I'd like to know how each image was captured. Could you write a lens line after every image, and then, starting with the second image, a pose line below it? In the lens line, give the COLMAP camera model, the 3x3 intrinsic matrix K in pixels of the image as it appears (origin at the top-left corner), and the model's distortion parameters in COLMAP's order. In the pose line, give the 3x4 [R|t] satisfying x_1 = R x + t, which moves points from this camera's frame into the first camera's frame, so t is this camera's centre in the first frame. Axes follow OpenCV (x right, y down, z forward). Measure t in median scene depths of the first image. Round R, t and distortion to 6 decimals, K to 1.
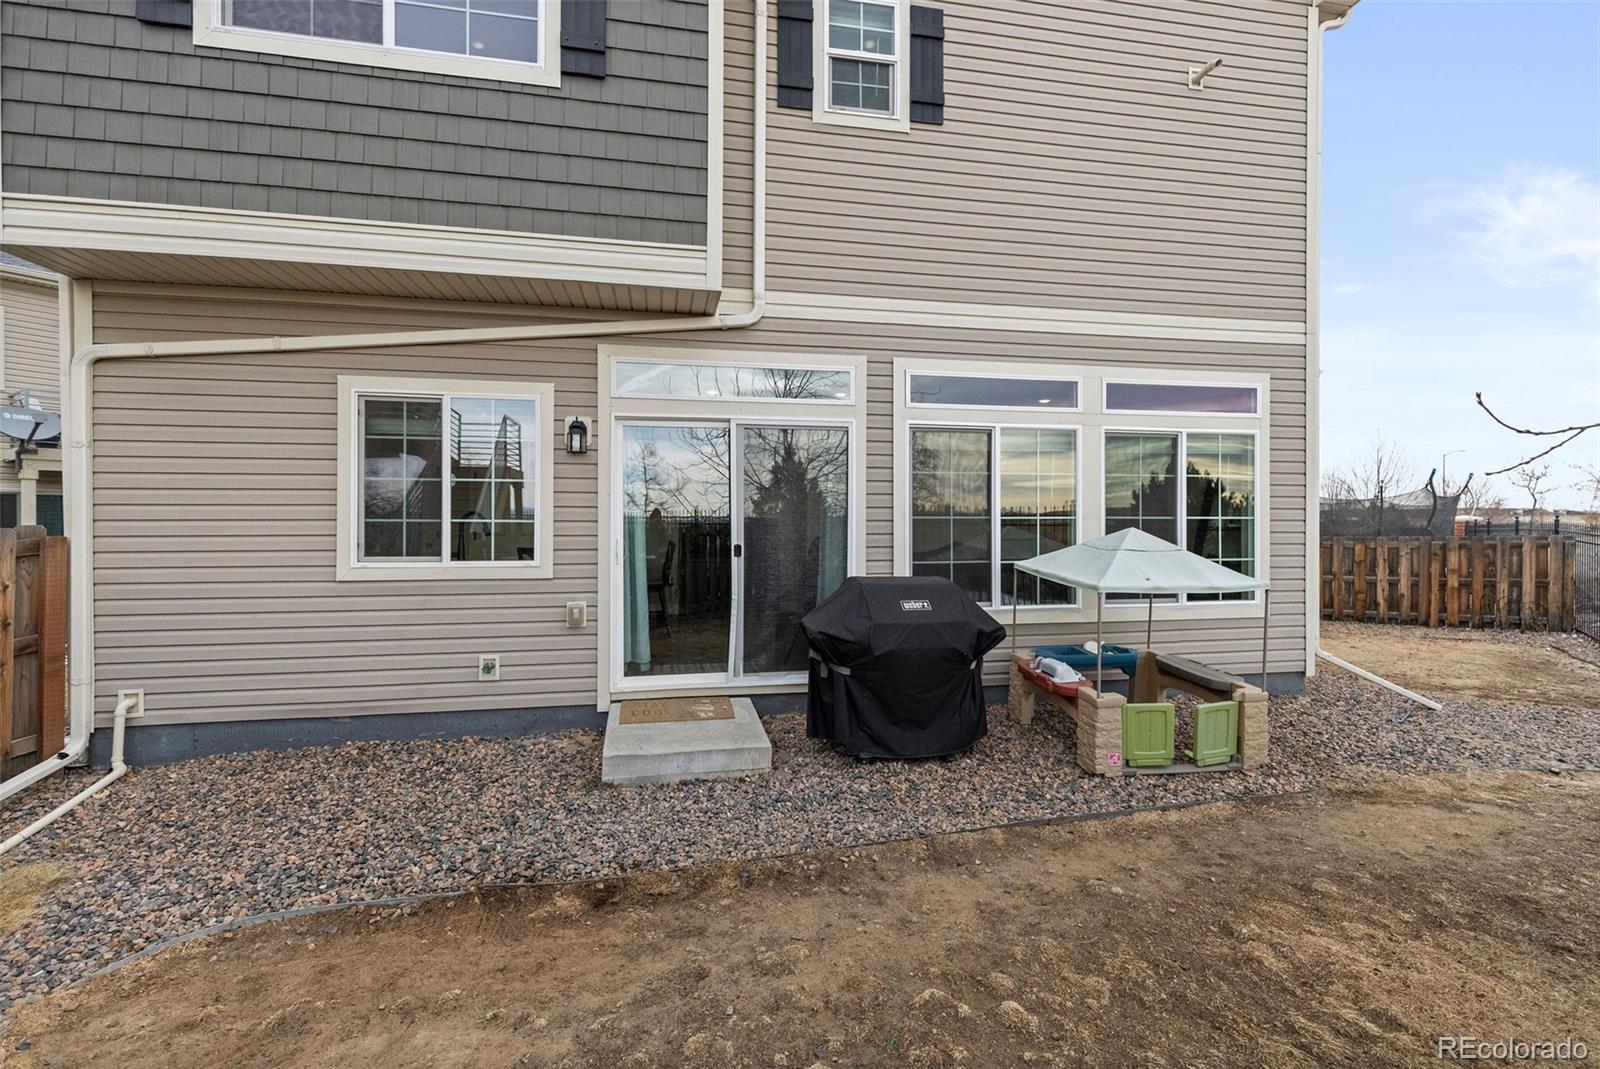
lens RADIAL K [[714.7, 0, 798.2], [0, 714.7, 519.6], [0, 0, 1]] dist [0.002430, 0.000638]
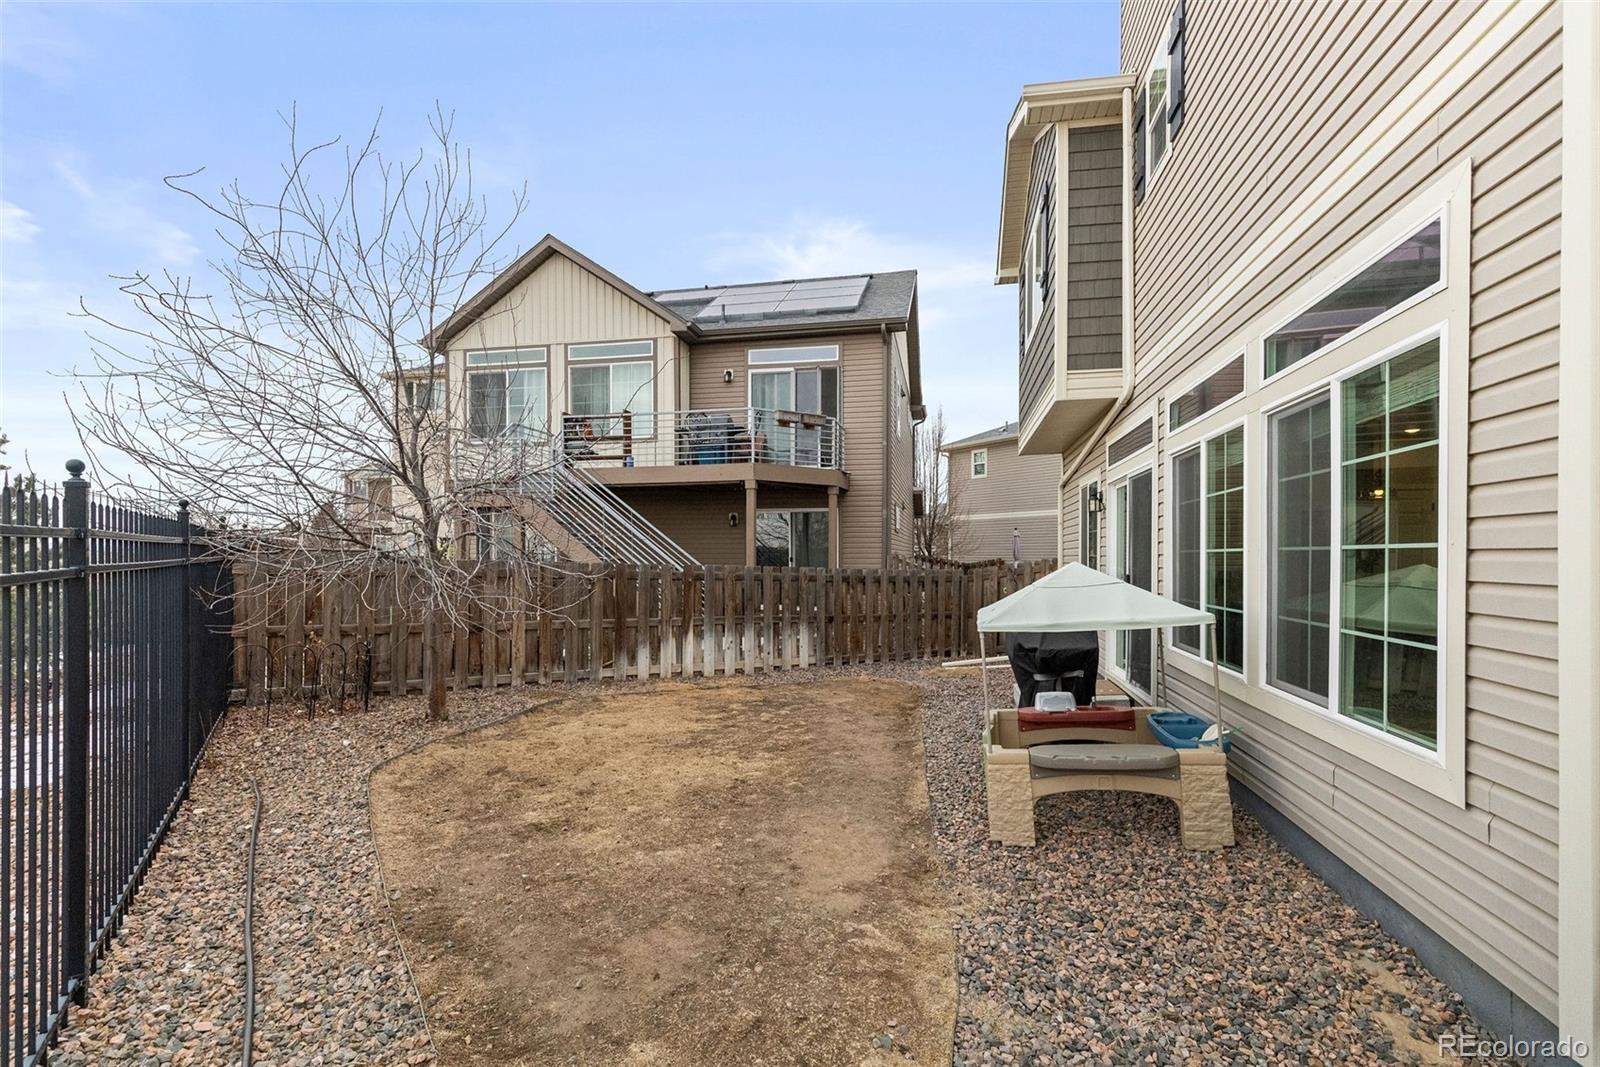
lens RADIAL K [[738.6, 0, 800.5], [0, 738.6, 560.8], [0, 0, 1]] dist [0.000135, -0.000023]
pose [[-0.370165, 0.003776, -0.928959, 1.771346], [0.006460, 0.999978, 0.001491, 0.001927], [0.928944, -0.005449, -0.370181, 1.269261]]
